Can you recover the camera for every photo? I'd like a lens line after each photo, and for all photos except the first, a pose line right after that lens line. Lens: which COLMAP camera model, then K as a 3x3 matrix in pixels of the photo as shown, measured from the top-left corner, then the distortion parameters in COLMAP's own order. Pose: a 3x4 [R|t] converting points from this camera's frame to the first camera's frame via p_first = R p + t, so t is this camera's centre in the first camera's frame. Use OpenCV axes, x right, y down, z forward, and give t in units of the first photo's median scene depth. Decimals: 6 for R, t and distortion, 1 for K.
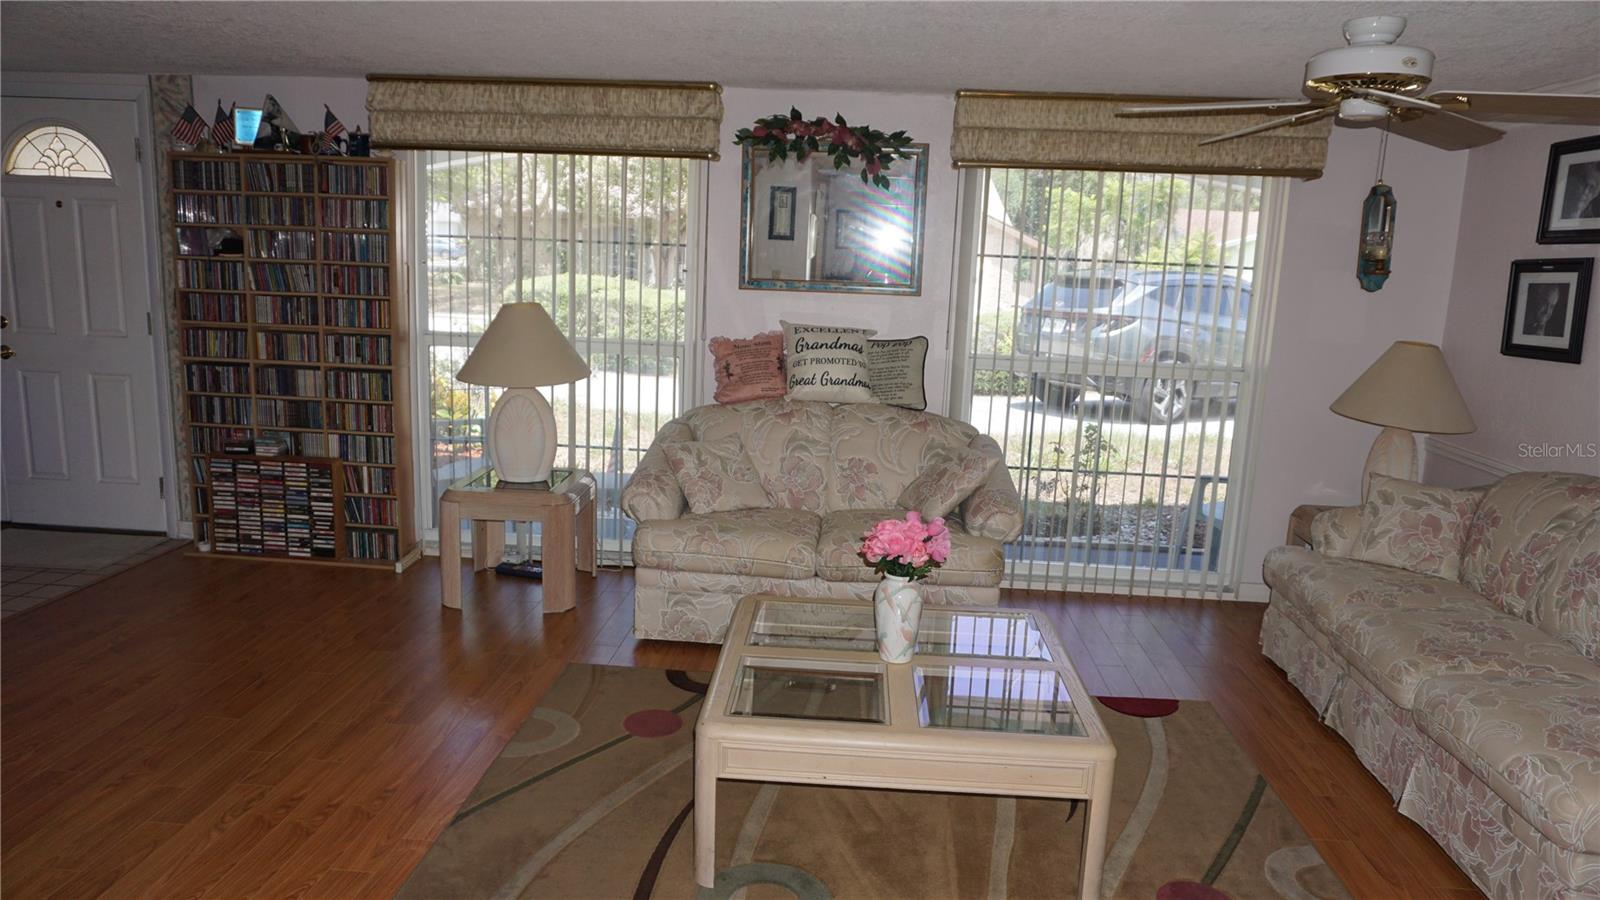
lens RADIAL K [[1067.4, 0, 806.0], [0, 1067.4, 457.8], [0, 0, 1]] dist [-0.065340, 0.043250]
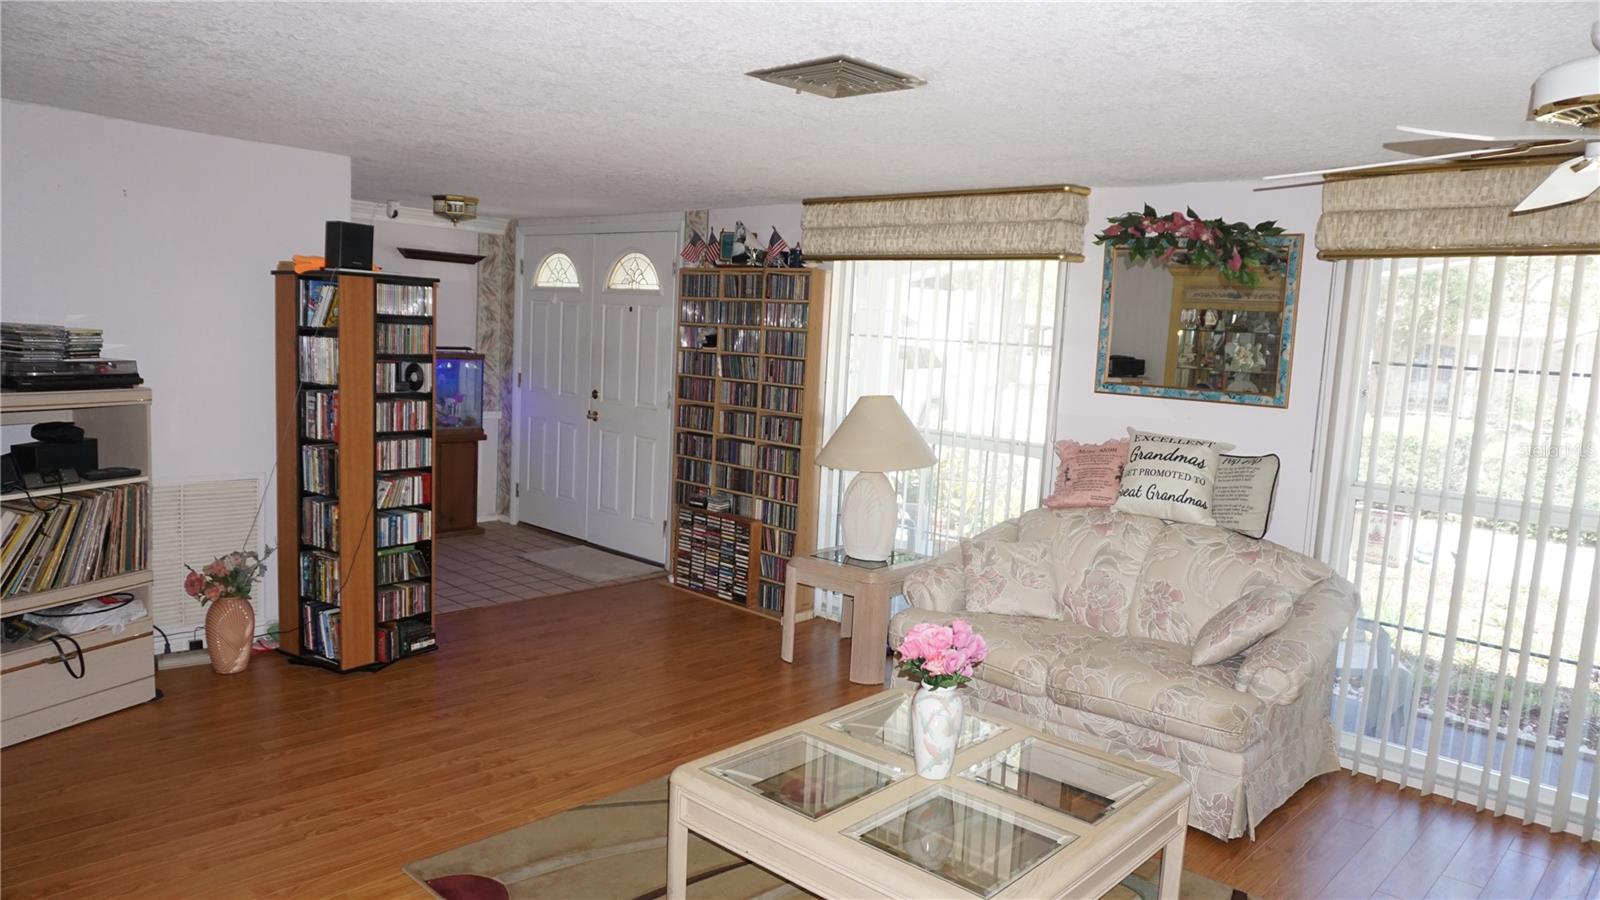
lens RADIAL K [[1067.4, 0, 806.0], [0, 1067.4, 457.8], [0, 0, 1]] dist [-0.065340, 0.043250]
pose [[0.771401, 0.075344, -0.631873, 0.356232], [-0.139106, 0.988916, -0.051906, -0.014469], [0.620959, 0.127937, 0.773332, 0.108075]]
